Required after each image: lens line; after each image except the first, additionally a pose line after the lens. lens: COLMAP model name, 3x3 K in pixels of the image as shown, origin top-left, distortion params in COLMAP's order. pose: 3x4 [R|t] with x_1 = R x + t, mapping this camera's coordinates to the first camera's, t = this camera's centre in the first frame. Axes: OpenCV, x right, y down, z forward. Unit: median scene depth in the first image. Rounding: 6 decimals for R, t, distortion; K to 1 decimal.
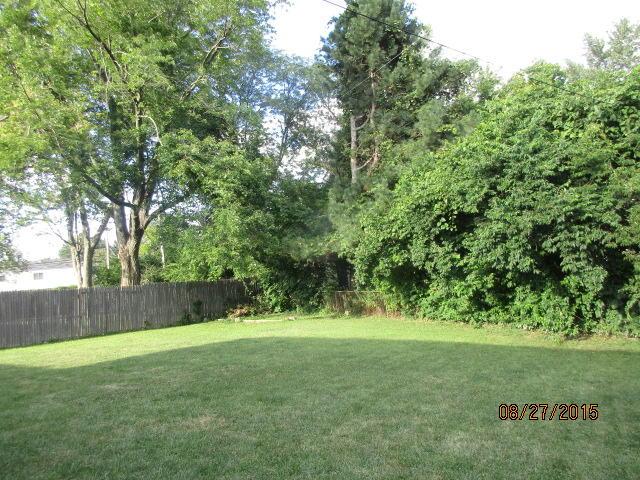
lens RADIAL K [[490.0, 0, 320.9], [0, 490.0, 241.2], [0, 0, 1]] dist [0.000570, 0.031696]
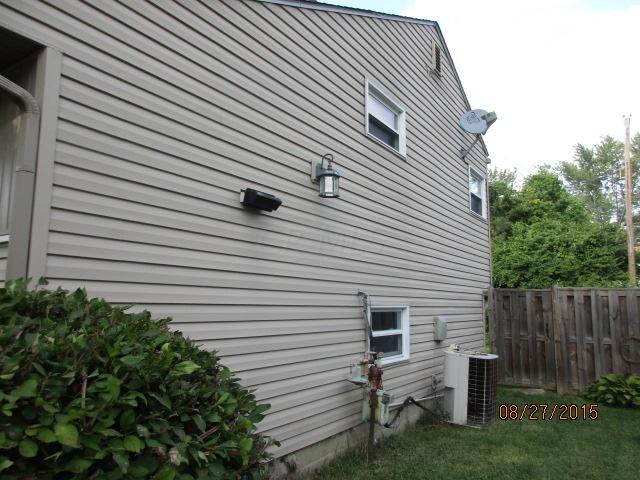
lens RADIAL K [[490.0, 0, 333.4], [0, 490.0, 238.1], [0, 0, 1]] dist [0.000570, 0.031696]
pose [[0.993873, 0.105674, 0.032391, -0.515073], [-0.102342, 0.990543, -0.091382, -0.001366], [-0.041742, 0.087507, 0.995289, -1.010508]]
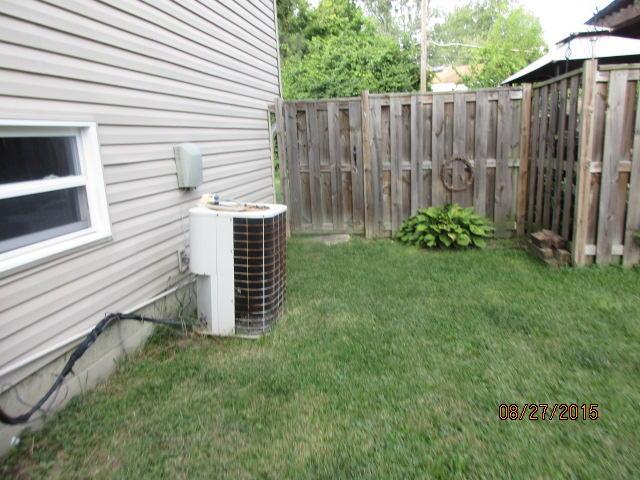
lens RADIAL K [[490.0, 0, 322.8], [0, 490.0, 241.5], [0, 0, 1]] dist [0.000570, 0.031696]
pose [[0.912920, -0.037658, 0.406396, -0.411311], [-0.056067, 0.974723, 0.216268, 0.012216], [-0.404268, -0.220221, 0.887733, -0.762265]]
